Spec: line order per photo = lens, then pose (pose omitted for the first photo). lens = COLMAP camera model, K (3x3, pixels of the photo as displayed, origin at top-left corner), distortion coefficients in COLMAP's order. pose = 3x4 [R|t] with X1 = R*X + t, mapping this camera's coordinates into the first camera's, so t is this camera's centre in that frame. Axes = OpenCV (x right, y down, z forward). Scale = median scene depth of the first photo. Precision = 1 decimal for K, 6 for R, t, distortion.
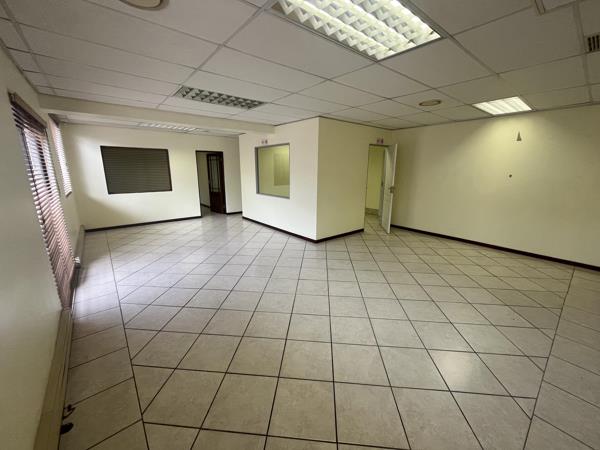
lens RADIAL K [[242.4, 0, 297.0], [0, 242.4, 241.0], [0, 0, 1]] dist [0.000526, -0.001093]
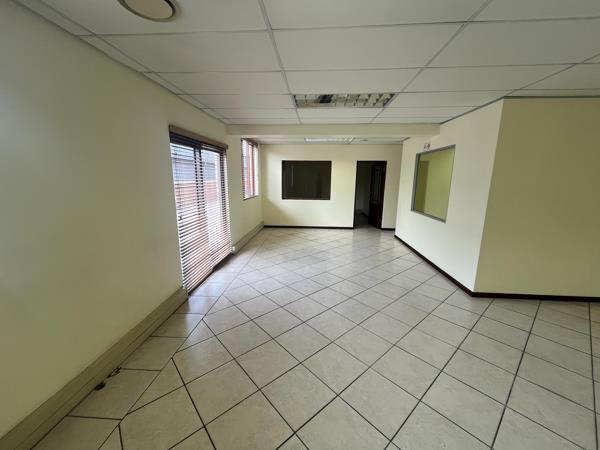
lens RADIAL K [[242.4, 0, 303.9], [0, 242.4, 234.5], [0, 0, 1]] dist [0.000526, -0.001093]
pose [[0.720943, 0.163430, -0.673448, 0.147064], [-0.205432, 0.978514, 0.017543, -0.064525], [0.661845, 0.125700, 0.739026, 0.198409]]
